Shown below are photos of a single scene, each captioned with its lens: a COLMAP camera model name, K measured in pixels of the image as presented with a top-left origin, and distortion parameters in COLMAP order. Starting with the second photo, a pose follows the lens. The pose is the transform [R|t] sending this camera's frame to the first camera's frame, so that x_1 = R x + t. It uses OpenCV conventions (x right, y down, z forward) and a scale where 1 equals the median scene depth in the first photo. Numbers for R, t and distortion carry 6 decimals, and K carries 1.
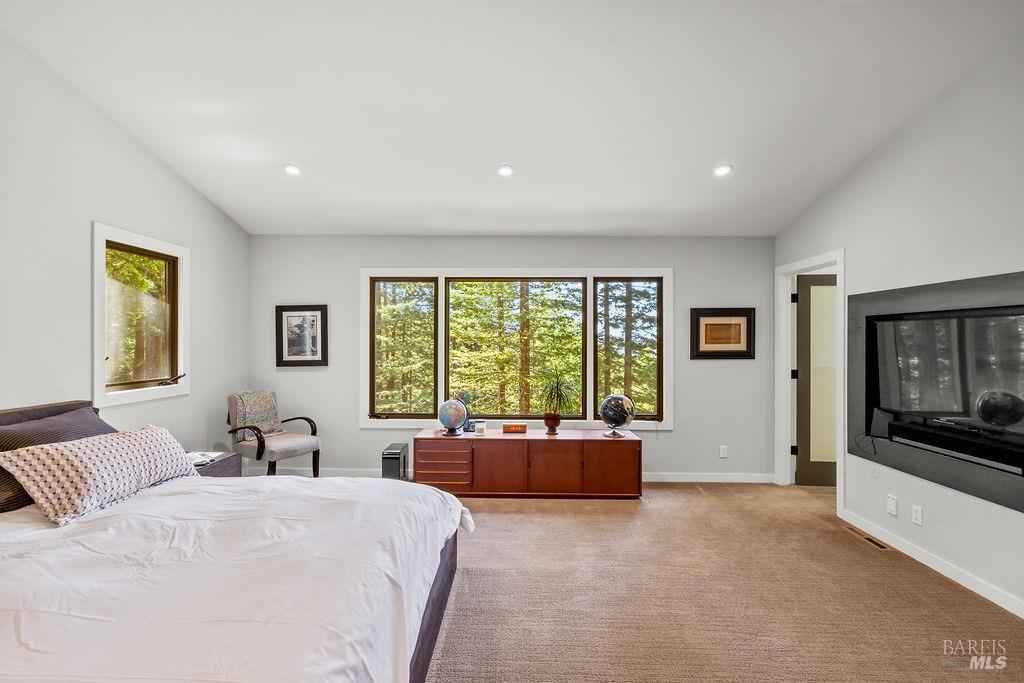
lens RADIAL K [[459.6, 0, 507.6], [0, 459.6, 340.8], [0, 0, 1]] dist [-0.006661, 0.002462]
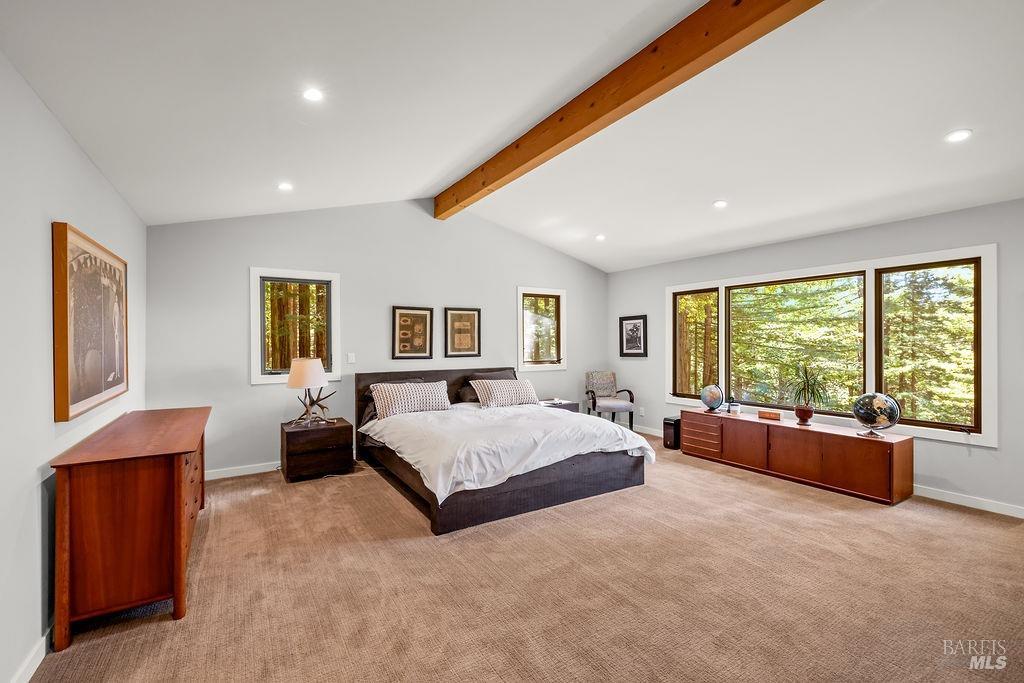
lens RADIAL K [[439.3, 0, 518.8], [0, 439.3, 342.7], [0, 0, 1]] dist [0.003778, -0.001344]
pose [[0.564510, -0.003268, -0.825420, 0.579612], [0.007532, 0.999971, 0.001192, 0.005261], [0.825392, -0.006890, 0.564518, -0.126351]]
